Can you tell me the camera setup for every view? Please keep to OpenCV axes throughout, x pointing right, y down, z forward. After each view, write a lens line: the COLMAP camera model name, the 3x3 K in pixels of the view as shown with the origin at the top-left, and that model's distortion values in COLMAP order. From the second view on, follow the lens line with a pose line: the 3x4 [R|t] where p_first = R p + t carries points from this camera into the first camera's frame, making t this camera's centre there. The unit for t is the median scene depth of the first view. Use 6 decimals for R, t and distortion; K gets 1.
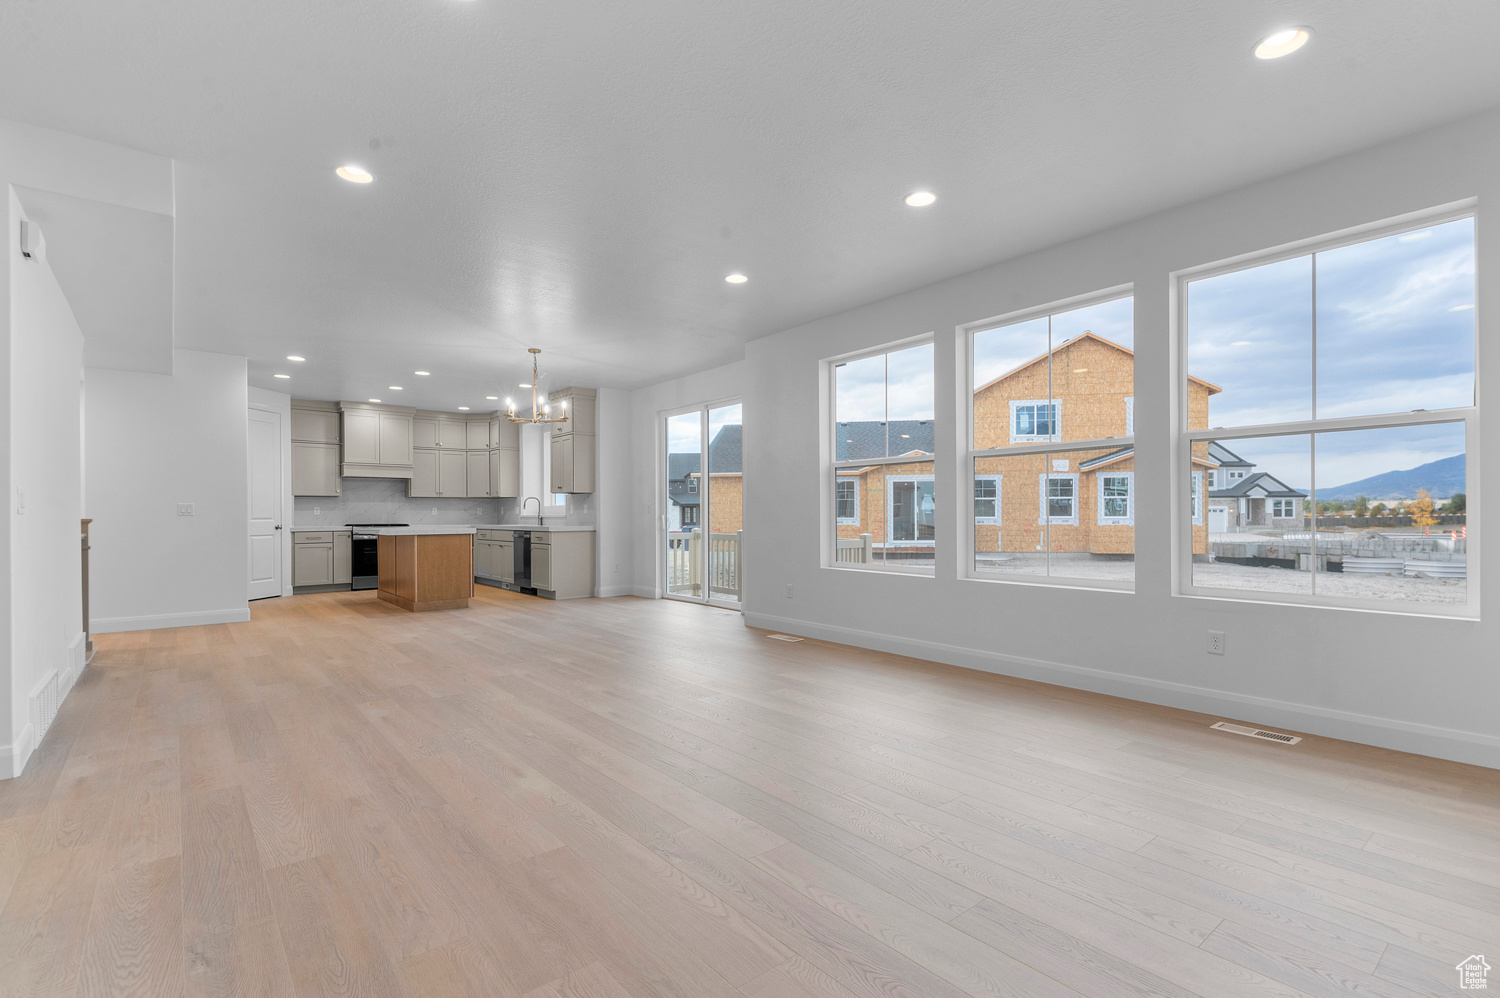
lens RADIAL K [[761.4, 0, 793.2], [0, 761.4, 514.4], [0, 0, 1]] dist [0.014866, -0.002579]
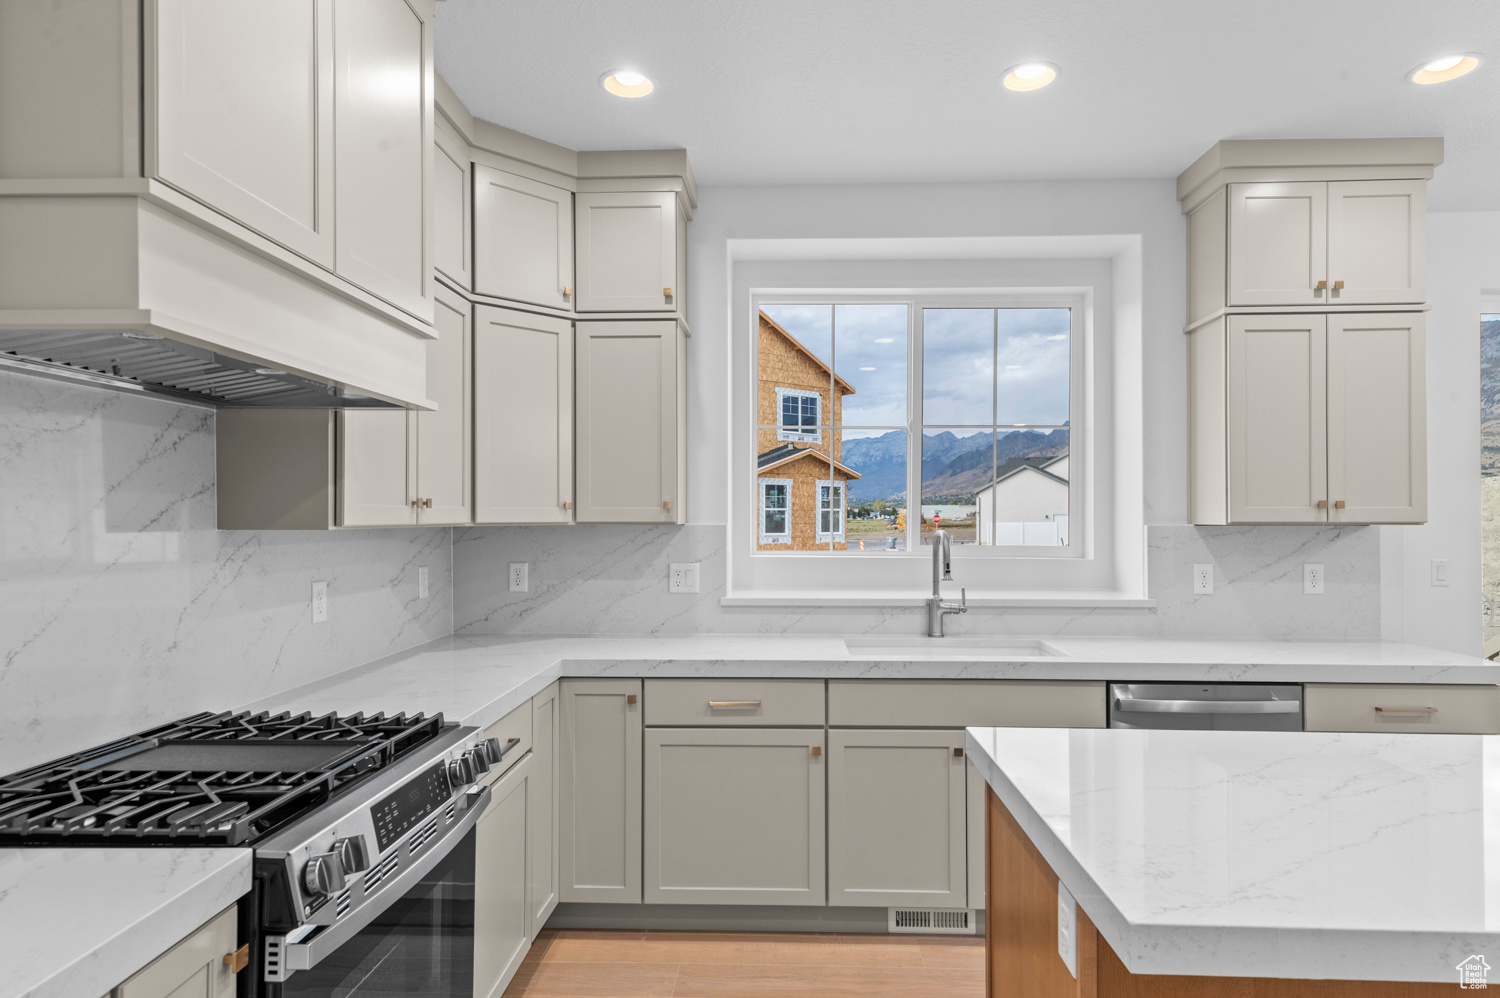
lens RADIAL K [[874.1, 0, 764.0], [0, 874.1, 509.6], [0, 0, 1]] dist [0.007910, -0.000595]
pose [[0.662520, 0.011490, 0.748956, -0.613753], [-0.005523, 0.999930, -0.010454, -0.027115], [-0.749024, 0.002790, 0.662537, 0.870747]]
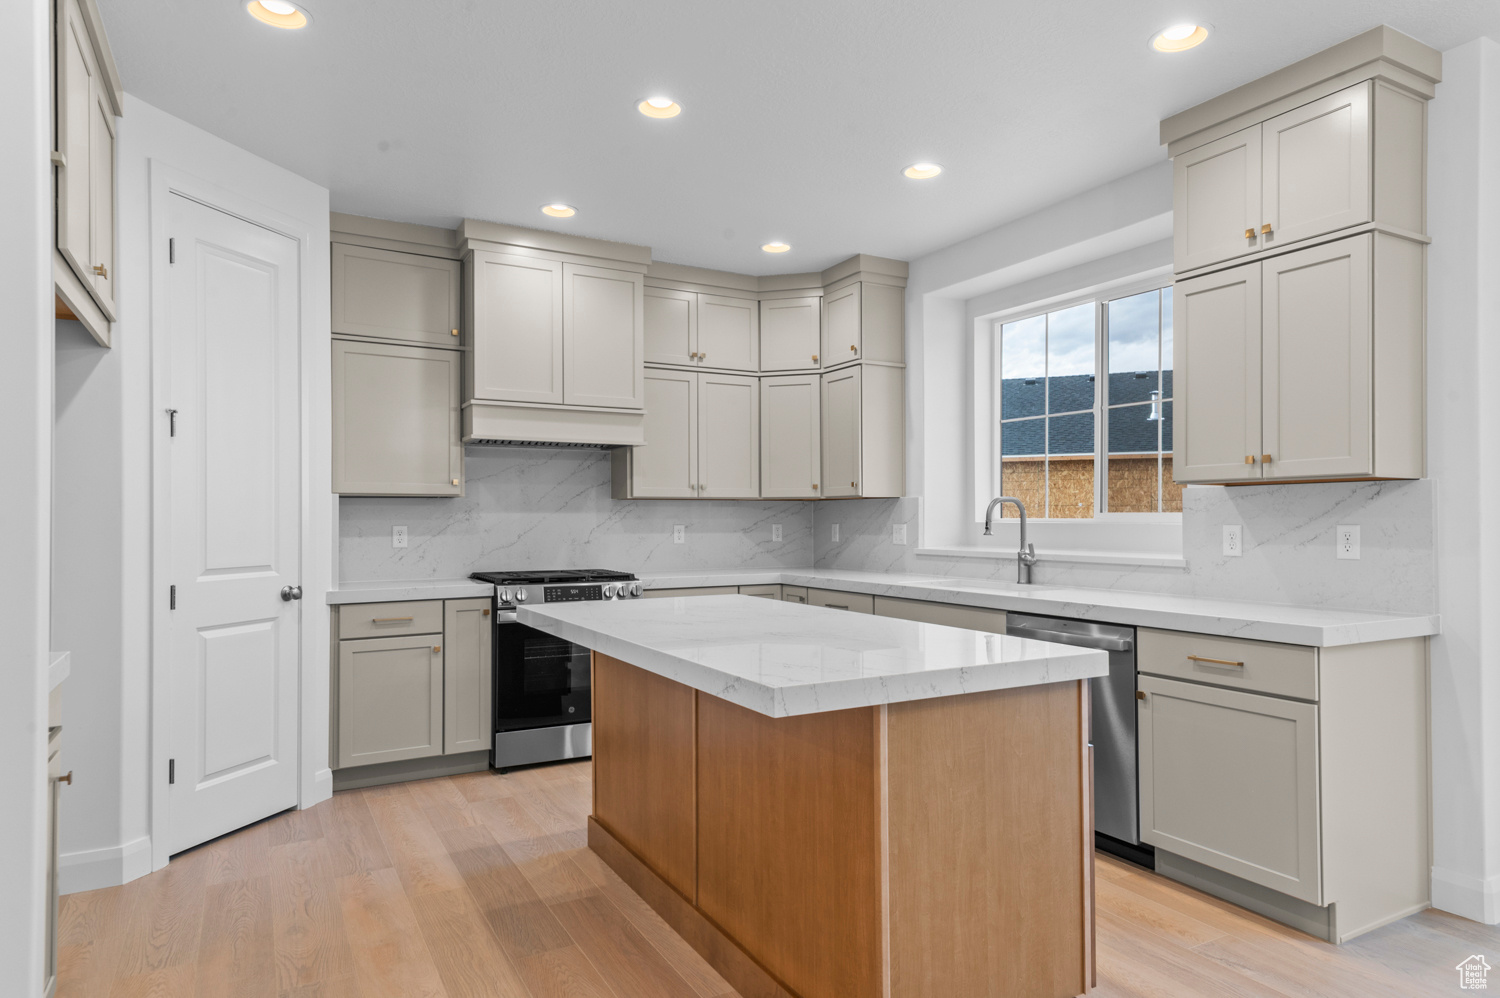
lens RADIAL K [[934.3, 0, 760.3], [0, 934.3, 511.1], [0, 0, 1]] dist [0.031187, -0.010973]
pose [[0.982683, 0.000654, -0.185292, -0.379583], [-0.001936, 0.999975, -0.006739, -0.014429], [0.185283, 0.006981, 0.982660, 0.606412]]
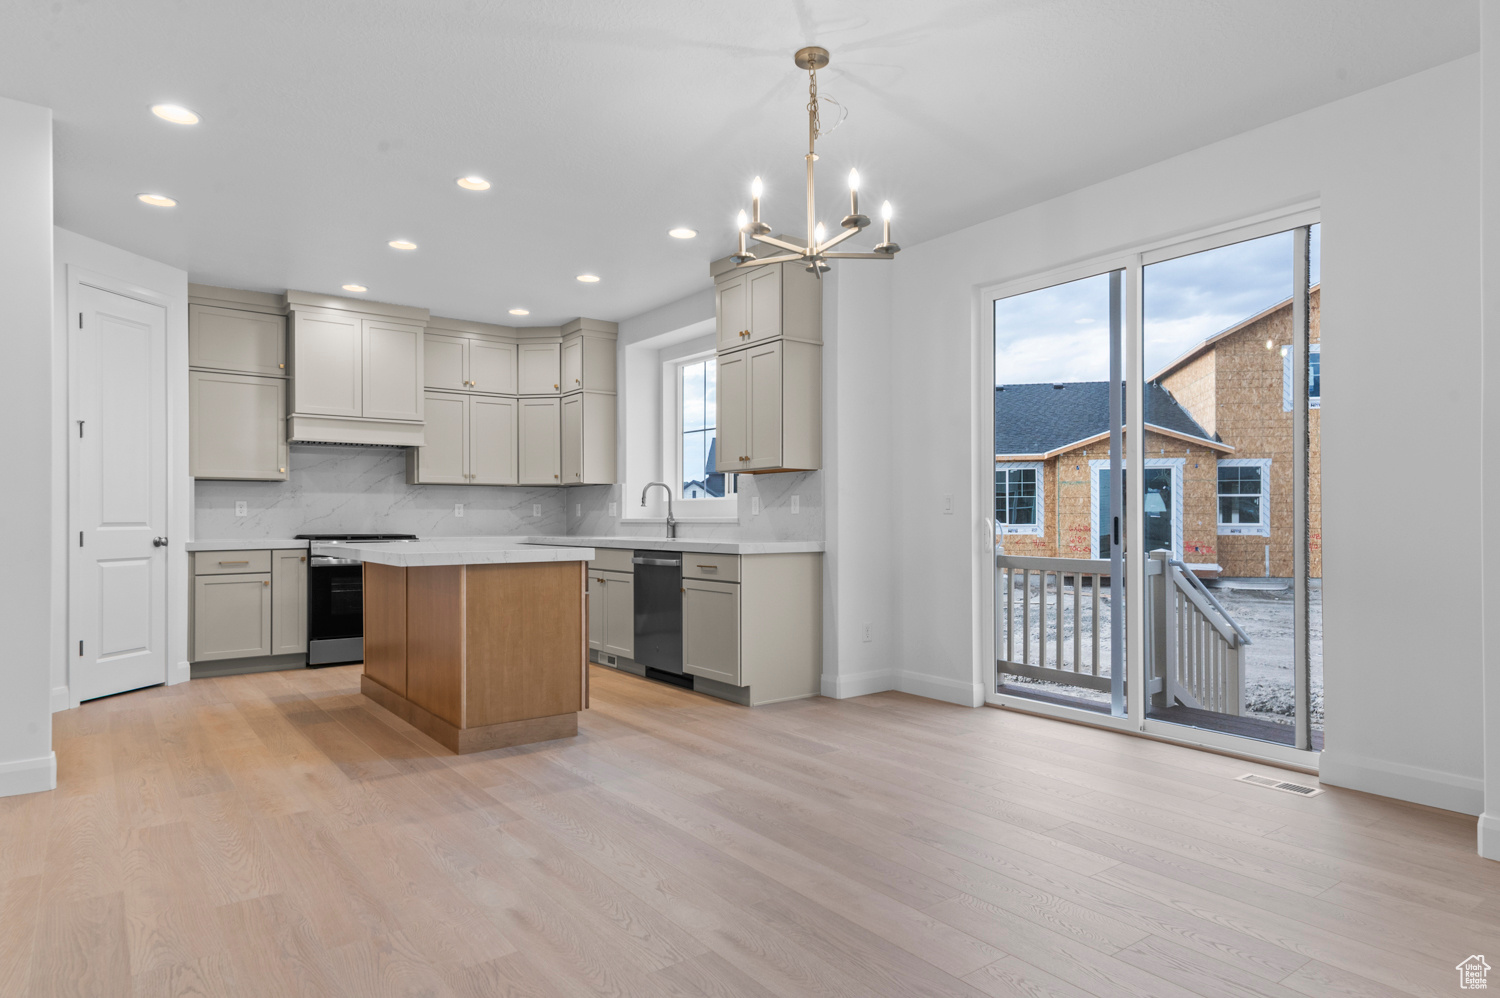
lens RADIAL K [[934.3, 0, 780.8], [0, 934.3, 514.2], [0, 0, 1]] dist [0.031187, -0.010973]
pose [[0.998662, 0.002096, -0.051671, -0.234276], [-0.002362, 0.999984, -0.005093, 0.001189], [0.051660, 0.005208, 0.998651, 0.397183]]
